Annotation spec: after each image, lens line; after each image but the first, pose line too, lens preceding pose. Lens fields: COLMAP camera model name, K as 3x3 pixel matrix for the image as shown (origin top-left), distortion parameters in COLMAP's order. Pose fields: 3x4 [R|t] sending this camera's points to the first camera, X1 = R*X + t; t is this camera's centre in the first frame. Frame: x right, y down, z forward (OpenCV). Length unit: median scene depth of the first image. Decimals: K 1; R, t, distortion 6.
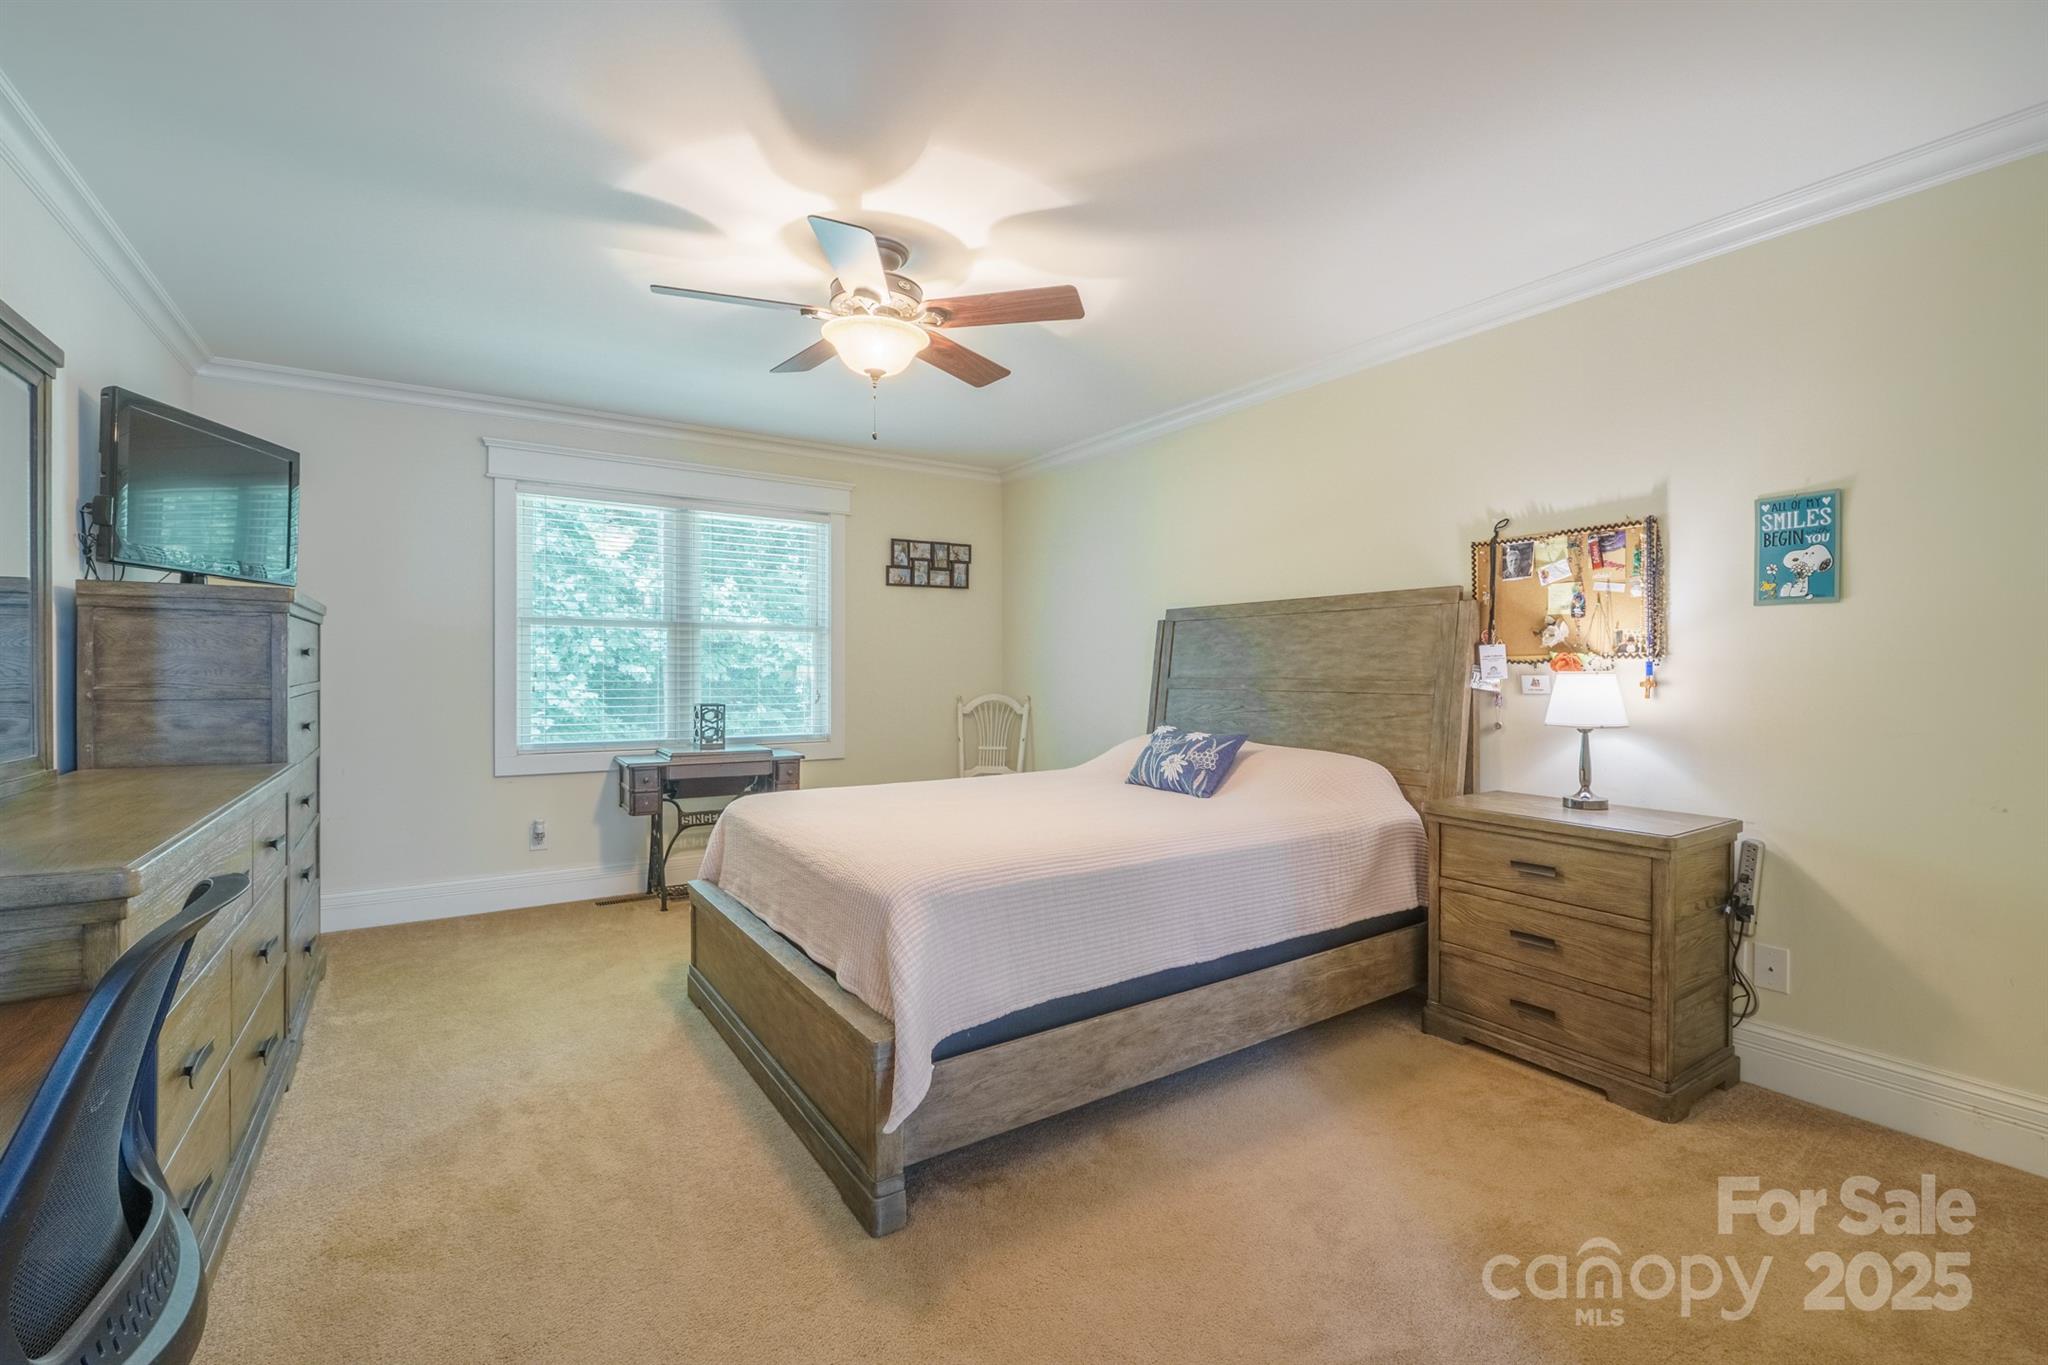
lens RADIAL K [[865.6, 0, 1030.2], [0, 865.6, 687.5], [0, 0, 1]] dist [-0.006913, -0.000013]
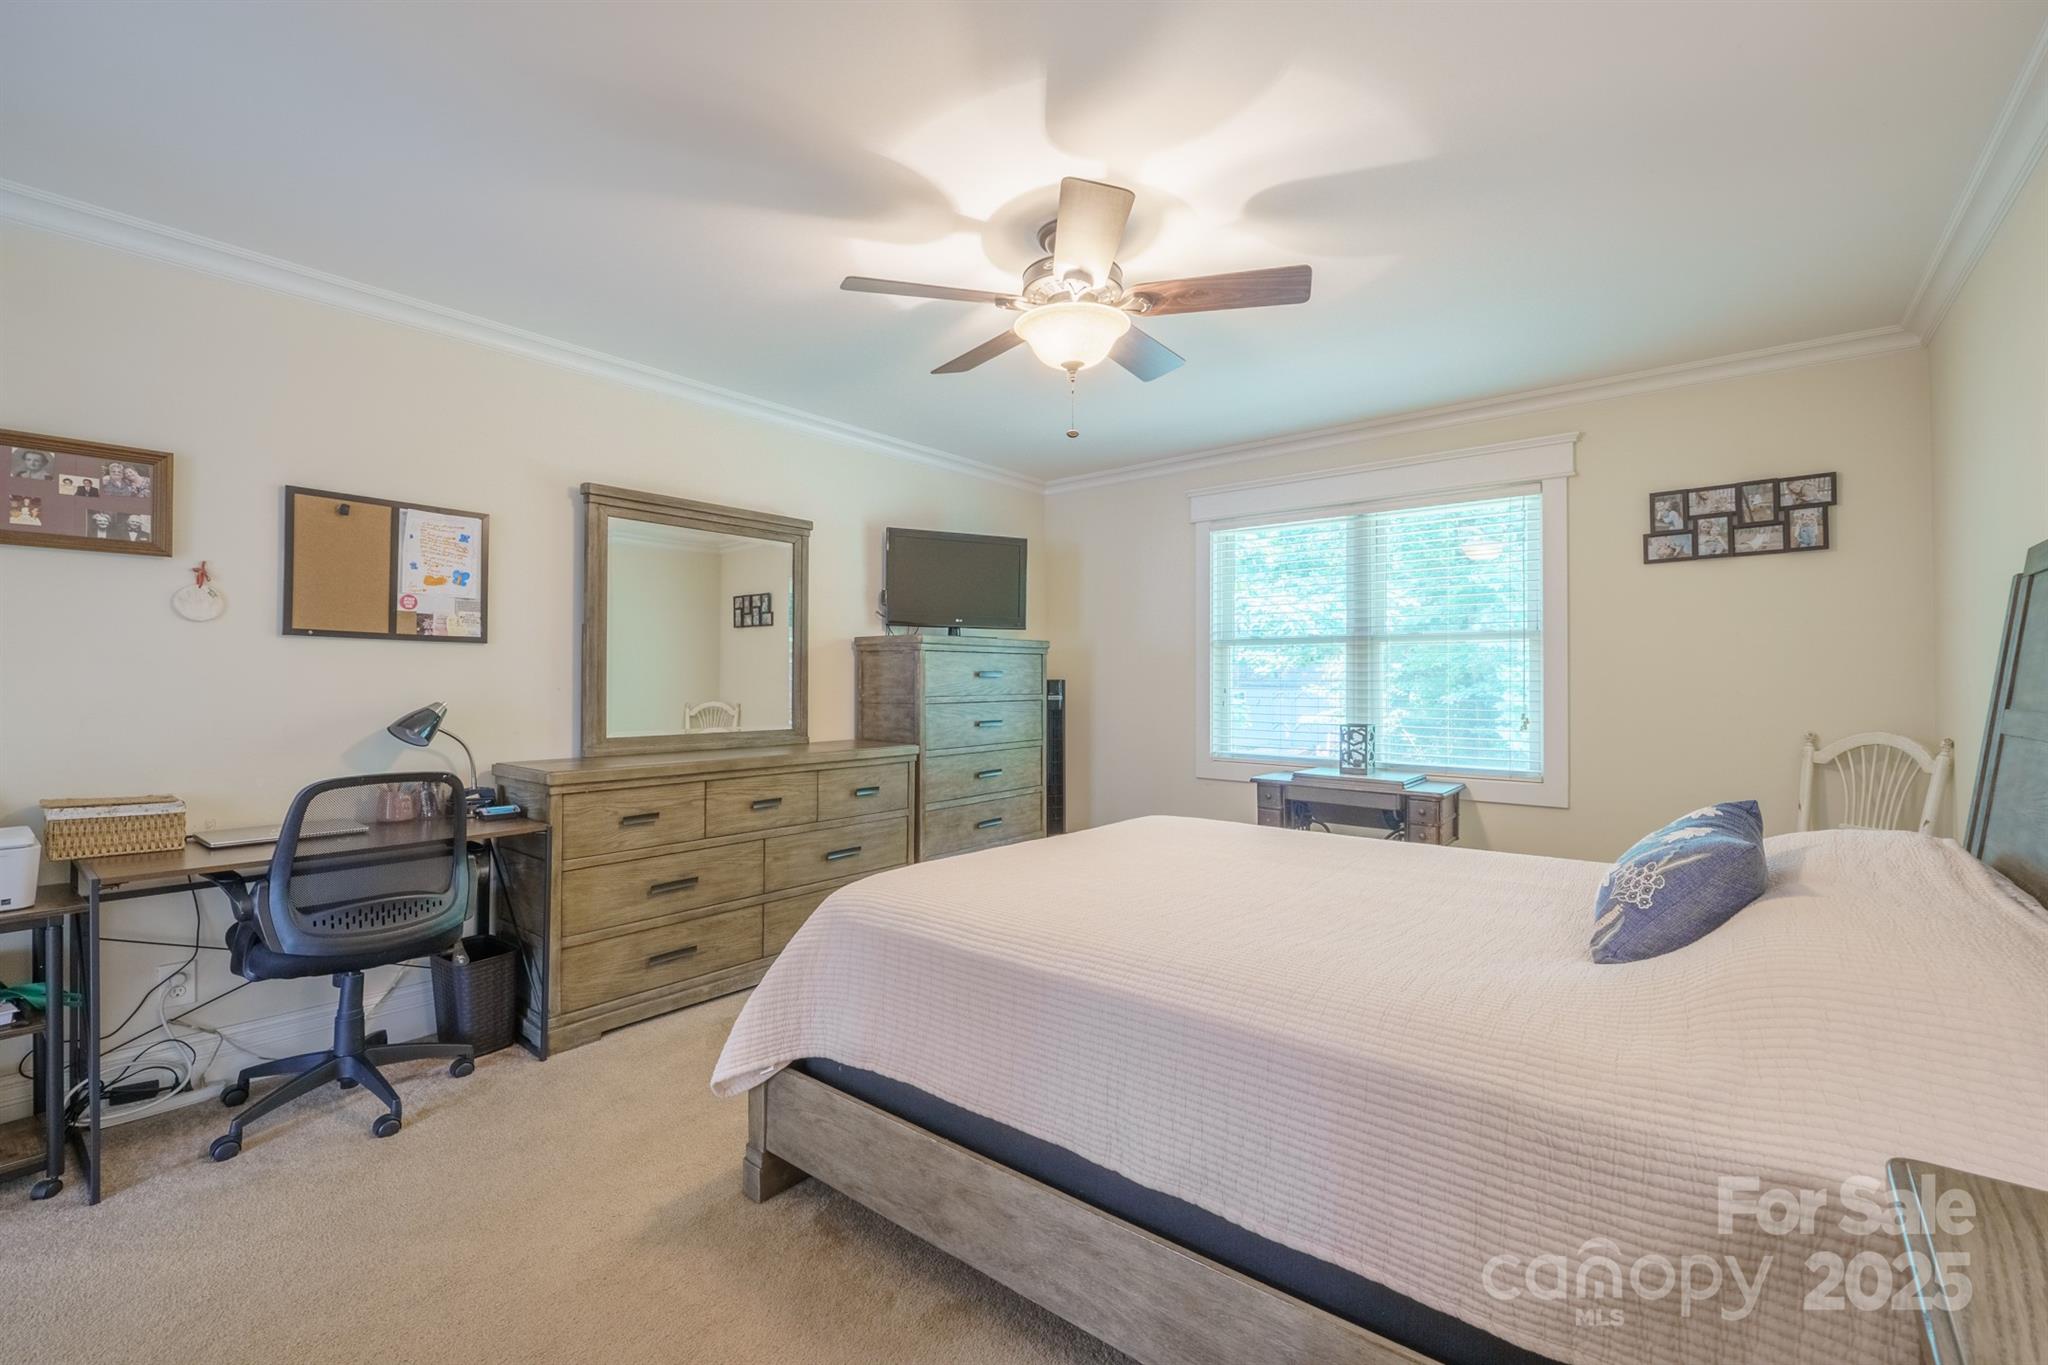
lens RADIAL K [[865.6, 0, 1030.2], [0, 865.6, 687.5], [0, 0, 1]] dist [-0.006913, -0.000013]
pose [[0.300330, 0.003904, -0.953827, 0.395330], [-0.021369, 0.999768, -0.002636, -0.010026], [0.953596, 0.021174, 0.300344, 0.395625]]
